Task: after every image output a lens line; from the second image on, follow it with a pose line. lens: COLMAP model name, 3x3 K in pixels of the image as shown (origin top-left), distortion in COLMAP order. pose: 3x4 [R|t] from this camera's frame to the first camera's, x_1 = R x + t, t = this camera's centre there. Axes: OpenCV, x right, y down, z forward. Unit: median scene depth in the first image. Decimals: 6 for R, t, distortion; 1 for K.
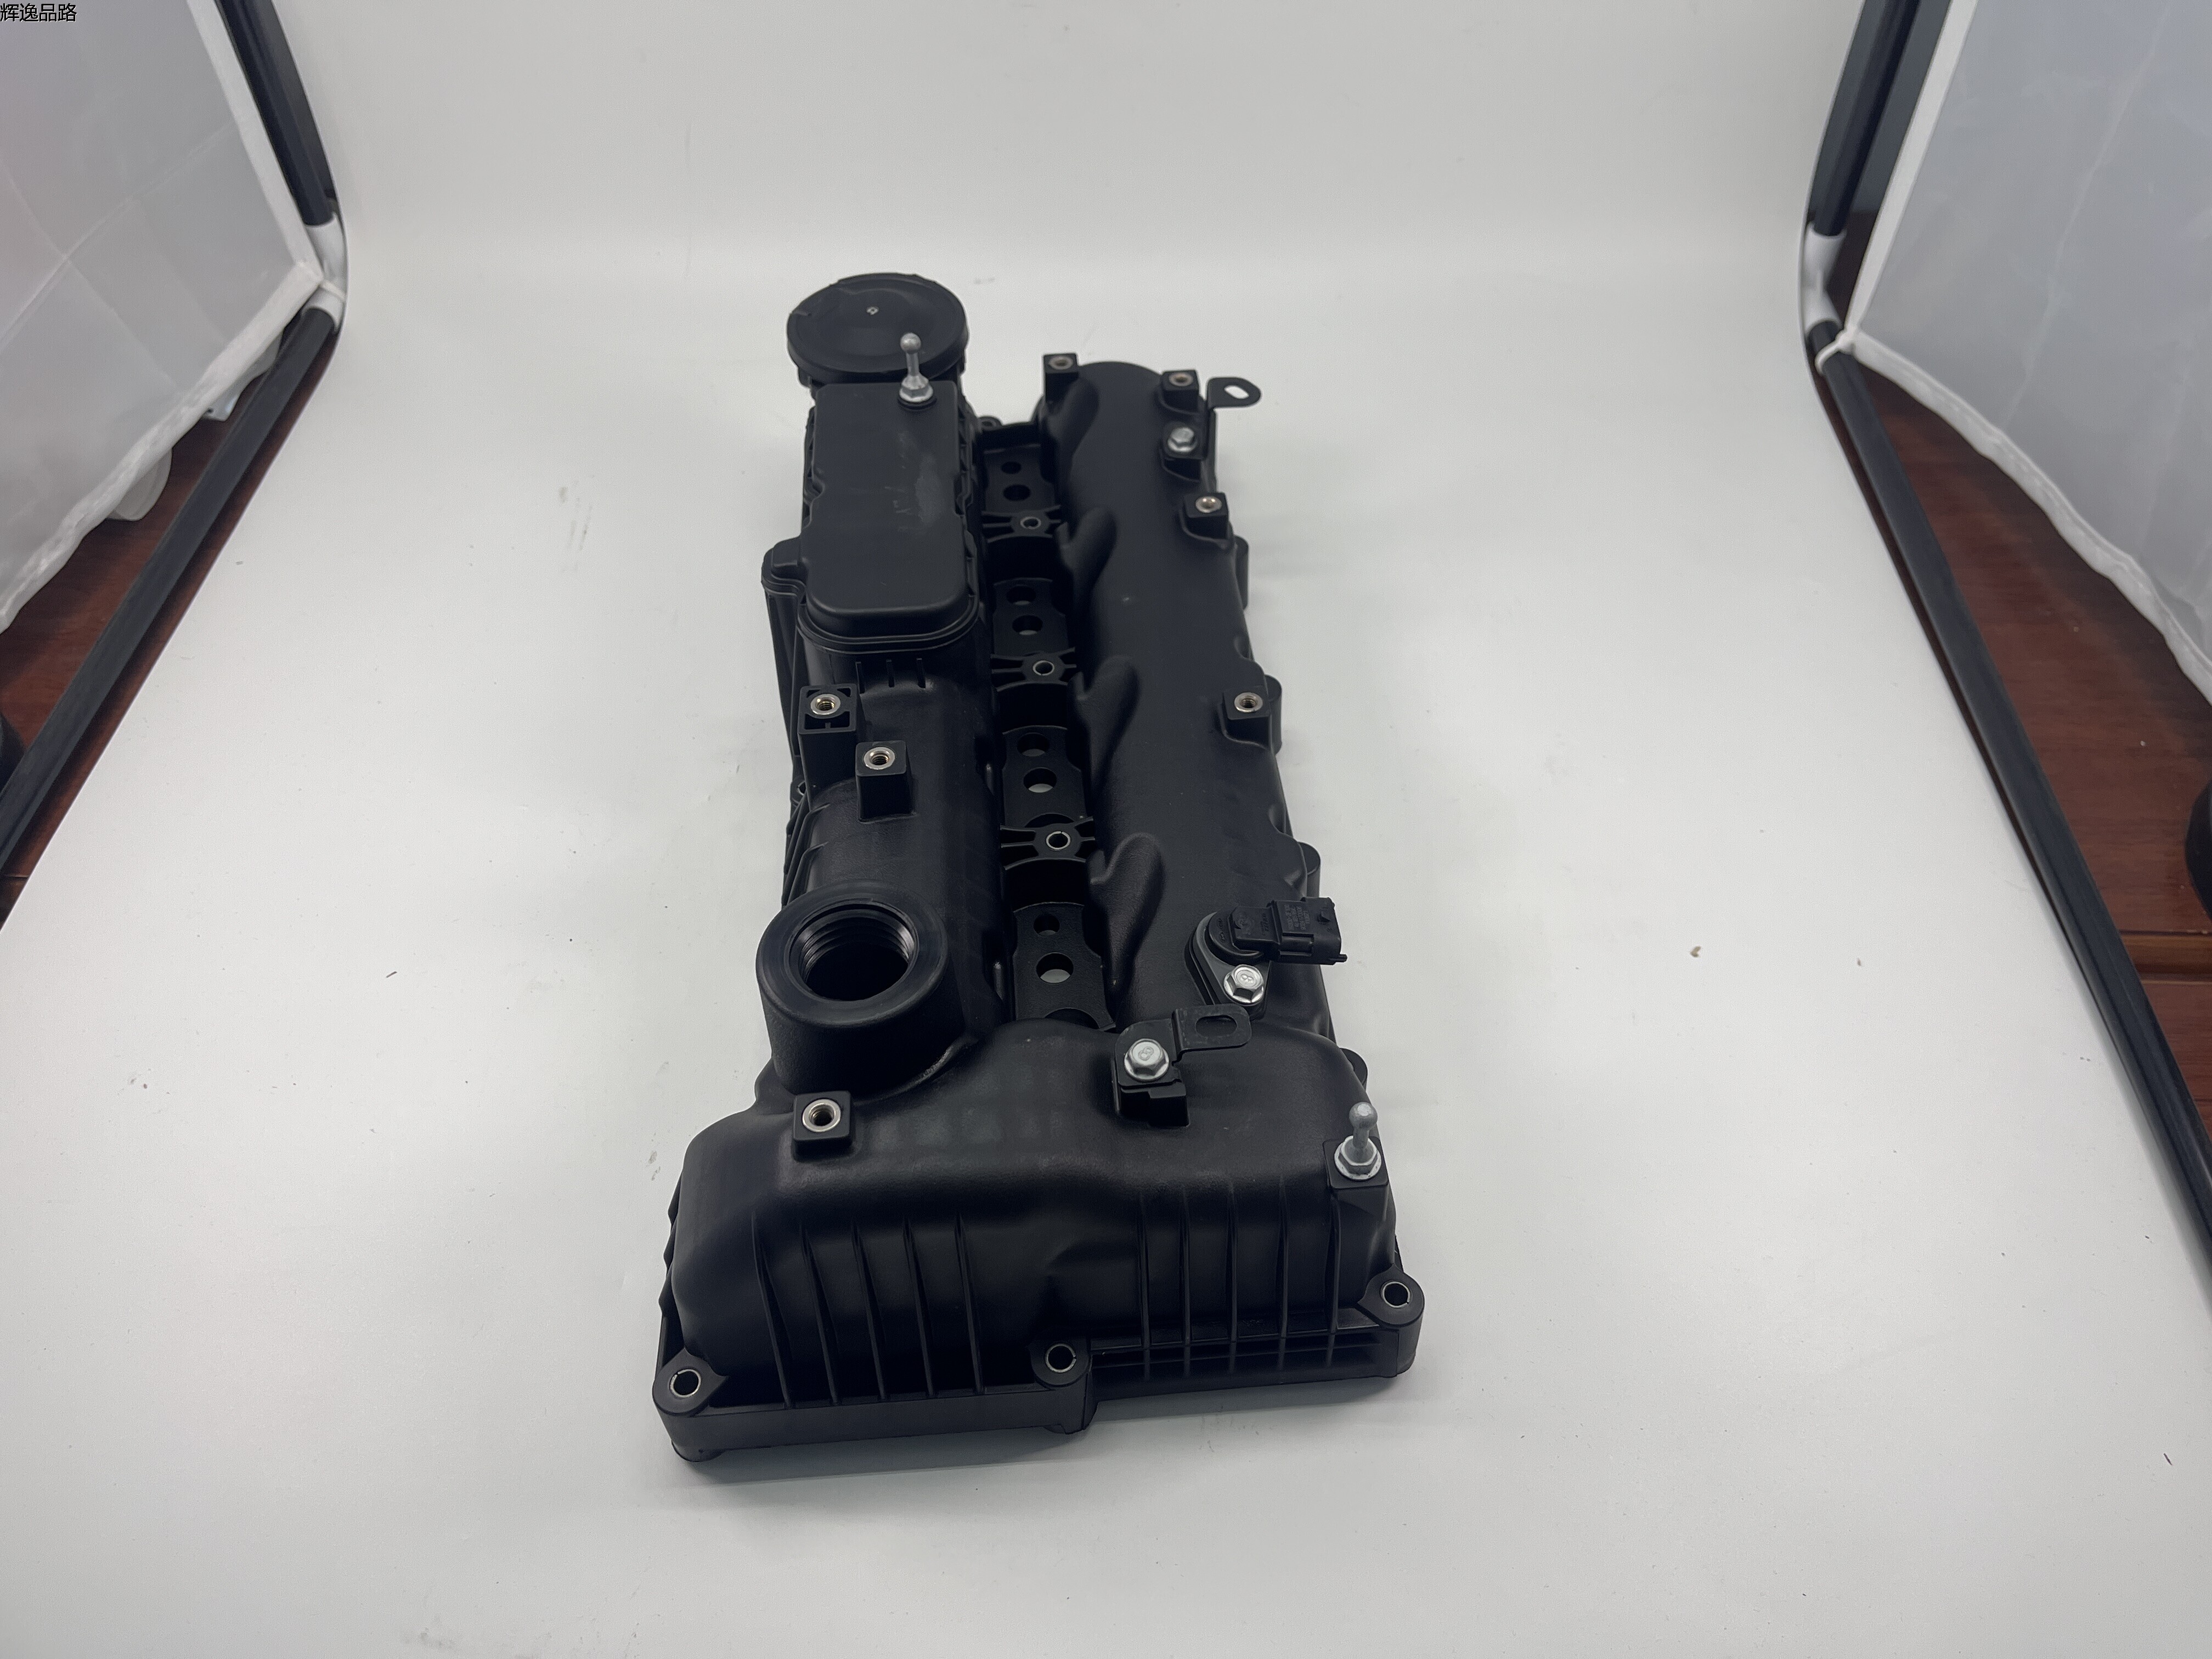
lens RADIAL K [[1704.9, 0, 1129.6], [0, 1704.9, 819.4], [0, 0, 1]] dist [0.046913, -0.048034]
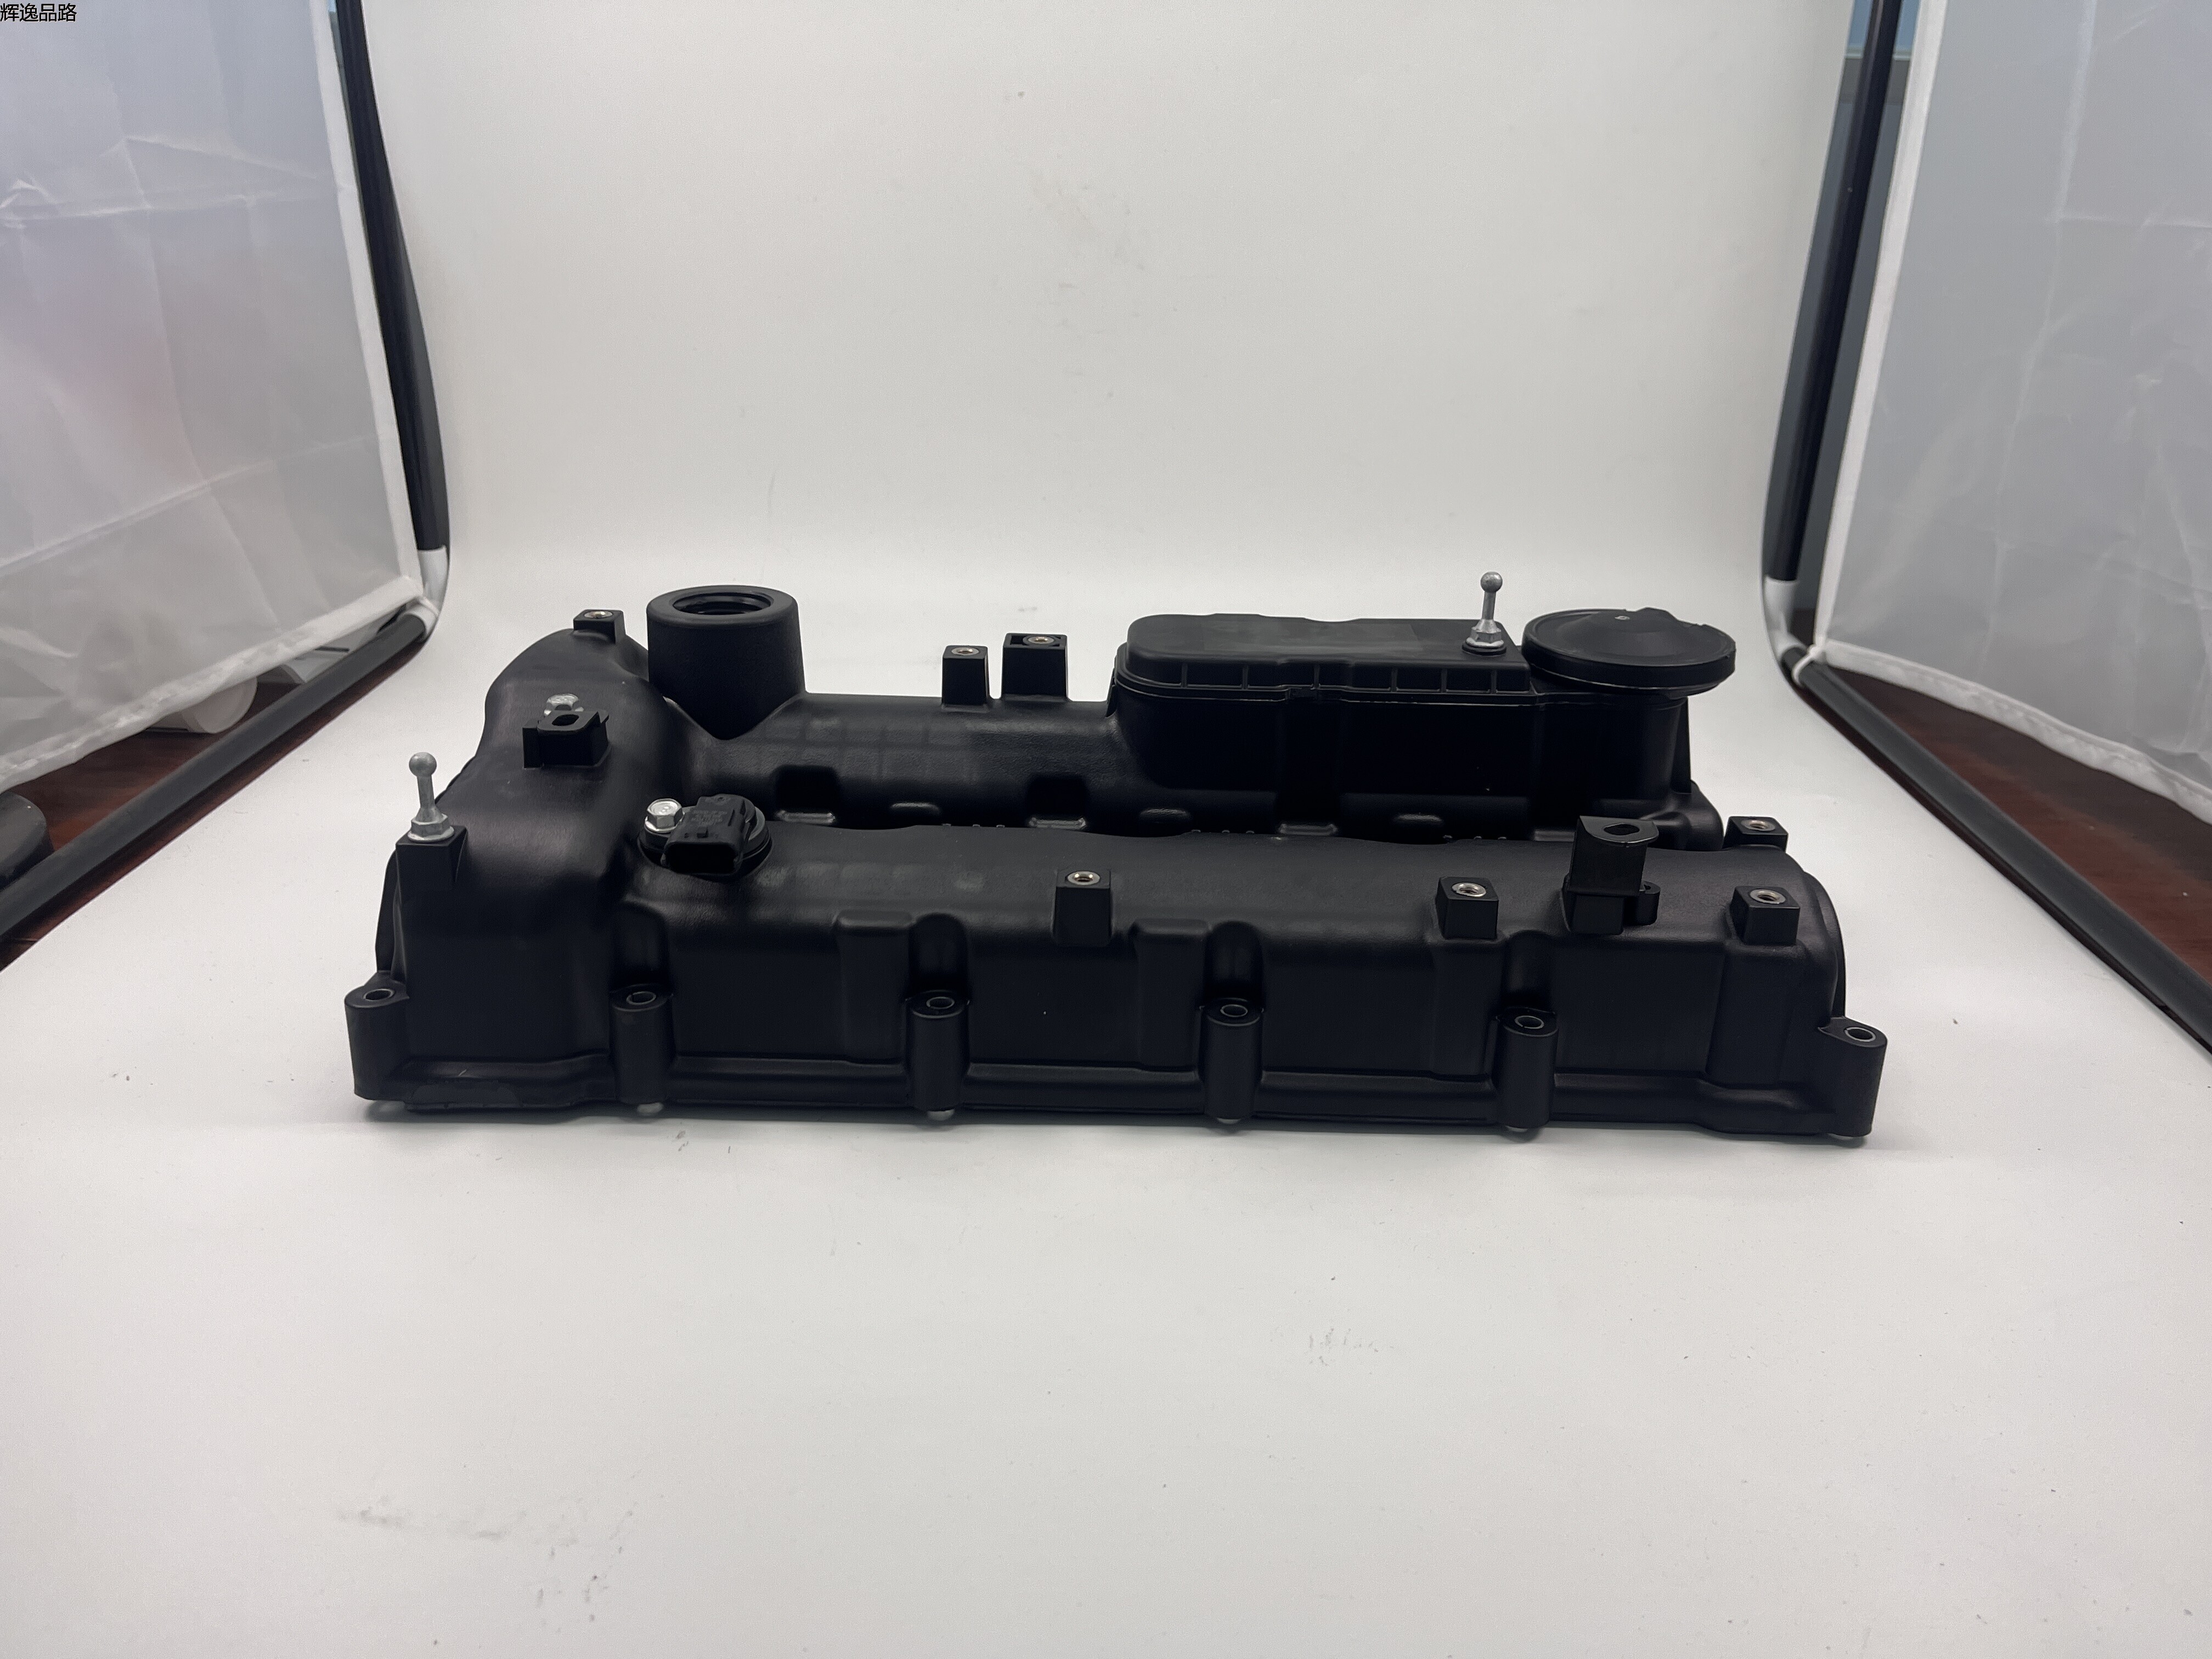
lens RADIAL K [[1704.9, 0, 1137.9], [0, 1704.9, 830.8], [0, 0, 1]] dist [0.046913, -0.048034]
pose [[0.999703, 0.012394, 0.020993, -0.037853], [-0.002385, 0.906716, -0.421736, 0.290894], [-0.024262, 0.421561, 0.906476, 0.068359]]
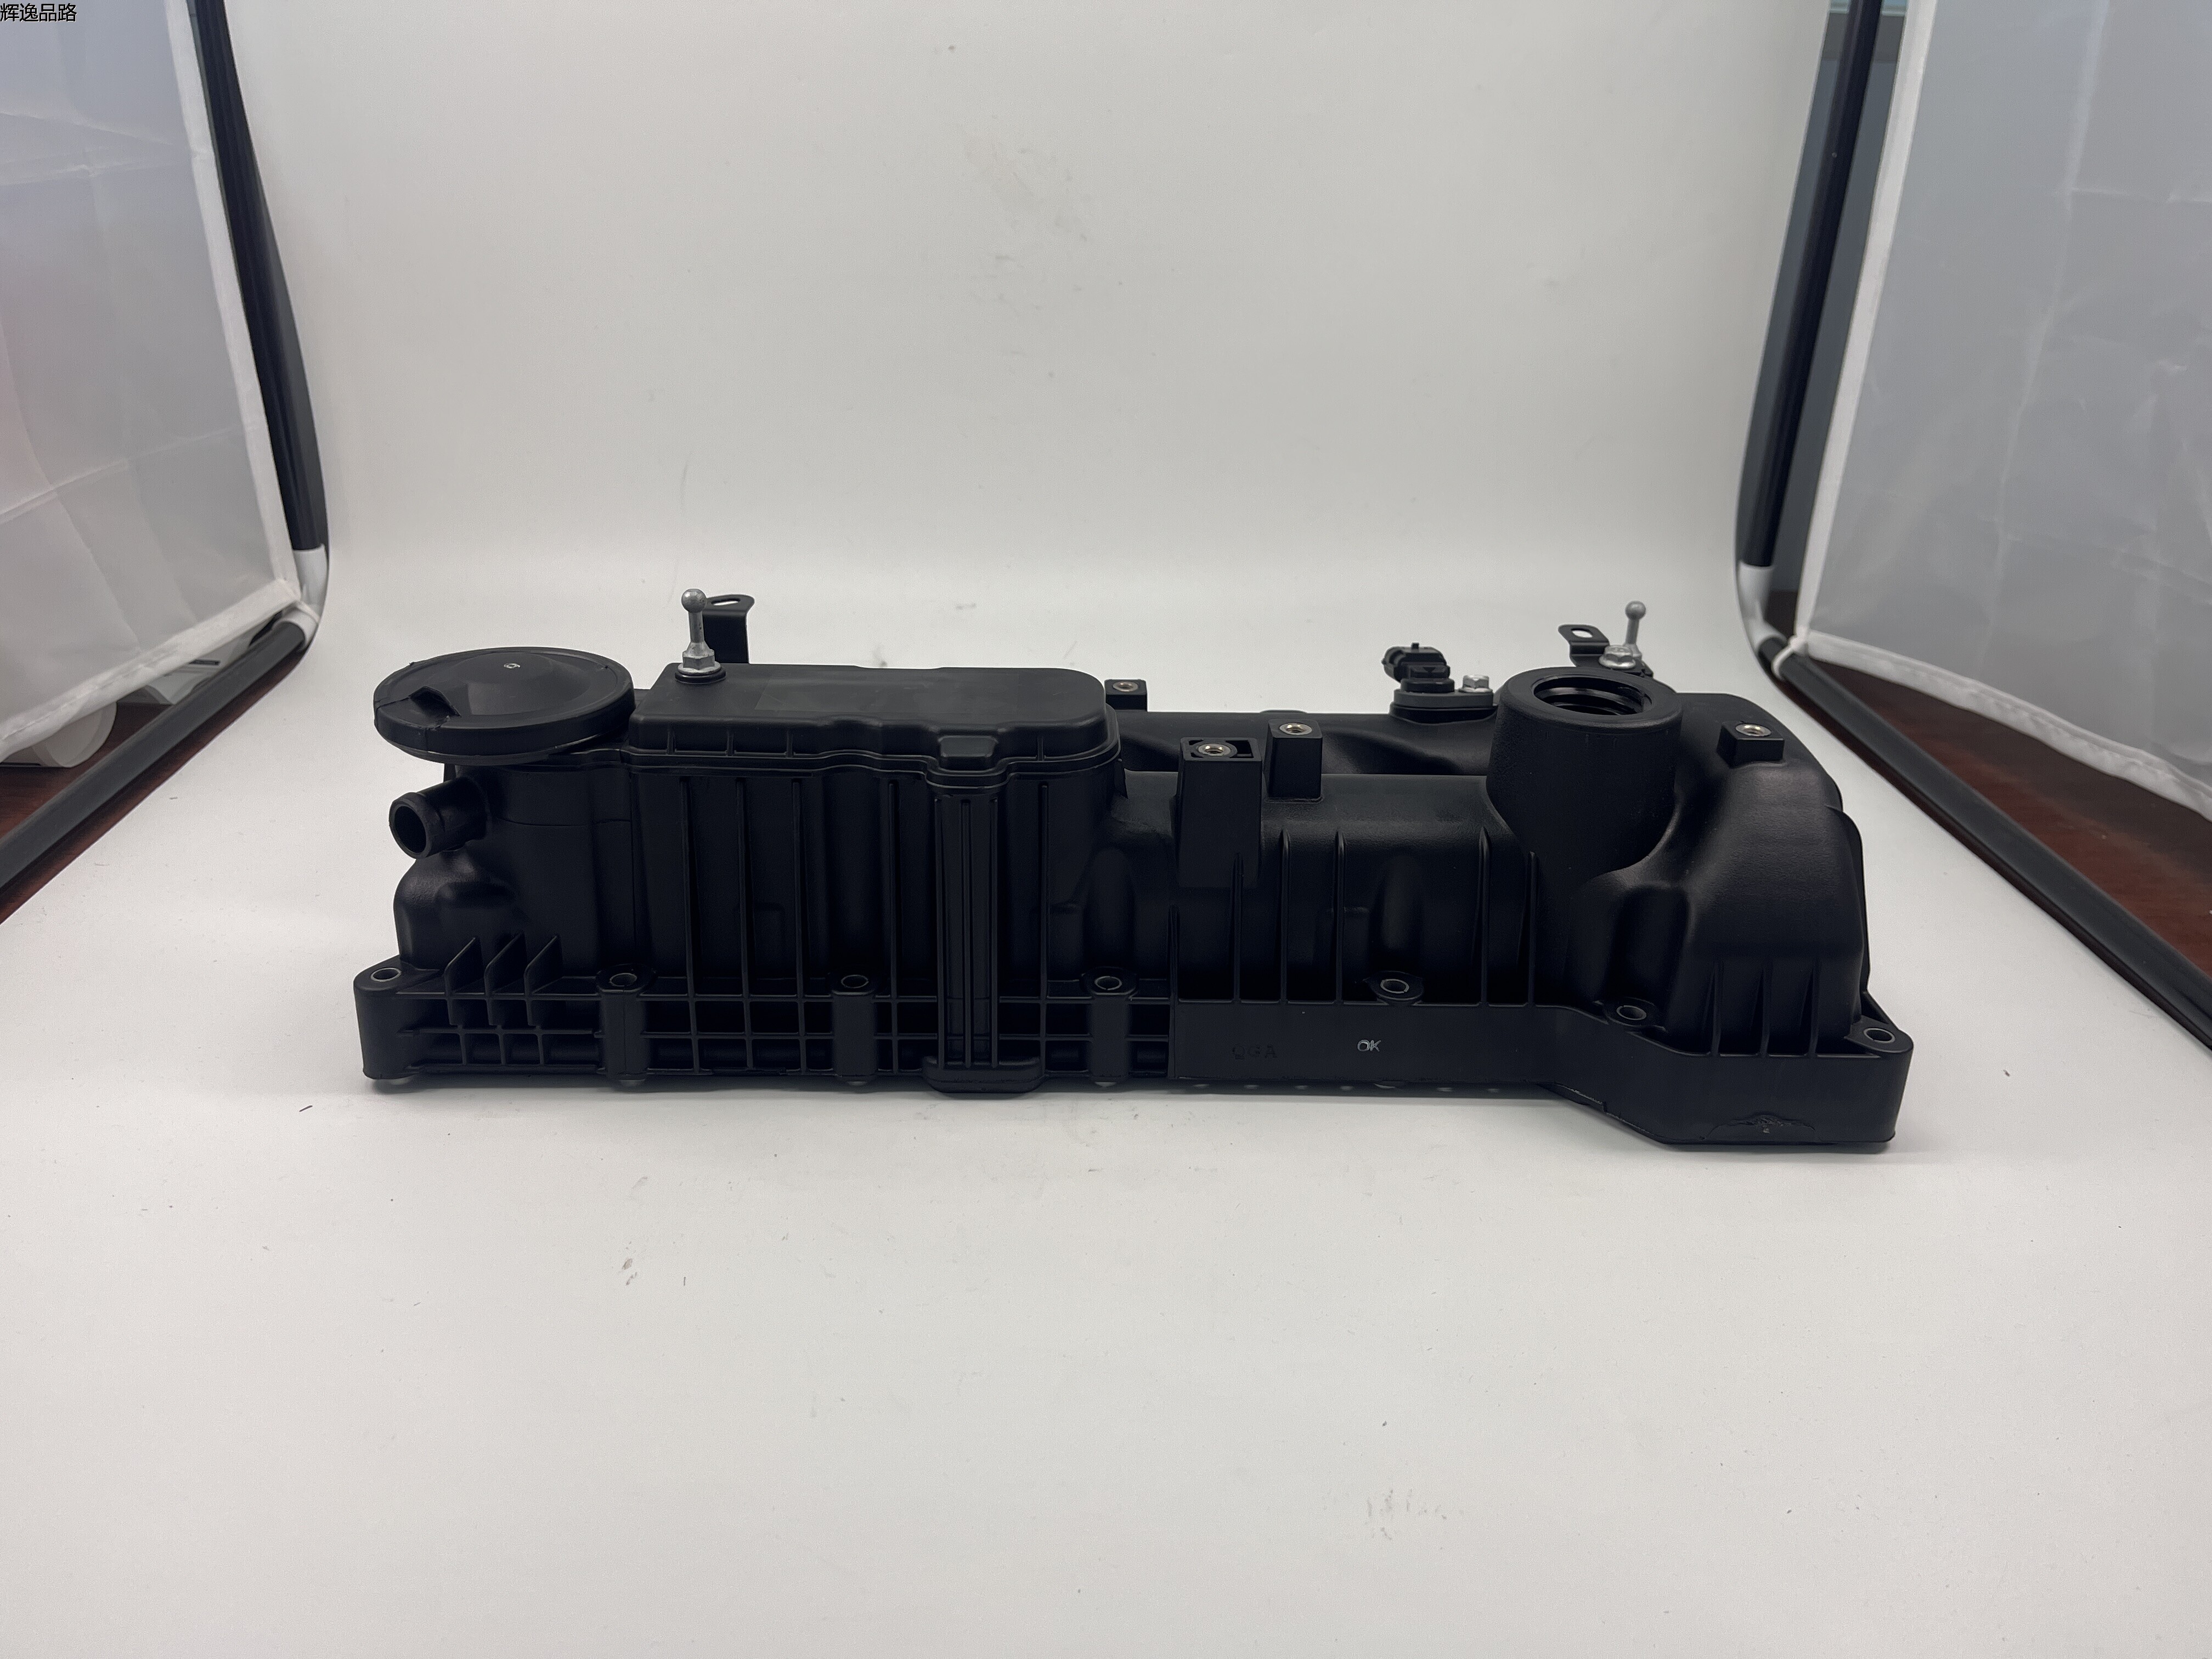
lens RADIAL K [[1704.9, 0, 1116.7], [0, 1704.9, 817.5], [0, 0, 1]] dist [0.046913, -0.048034]
pose [[0.997496, -0.006435, 0.070432, -0.071198], [0.034049, 0.916547, -0.398474, 0.222486], [-0.061990, 0.399874, 0.914471, 0.116896]]
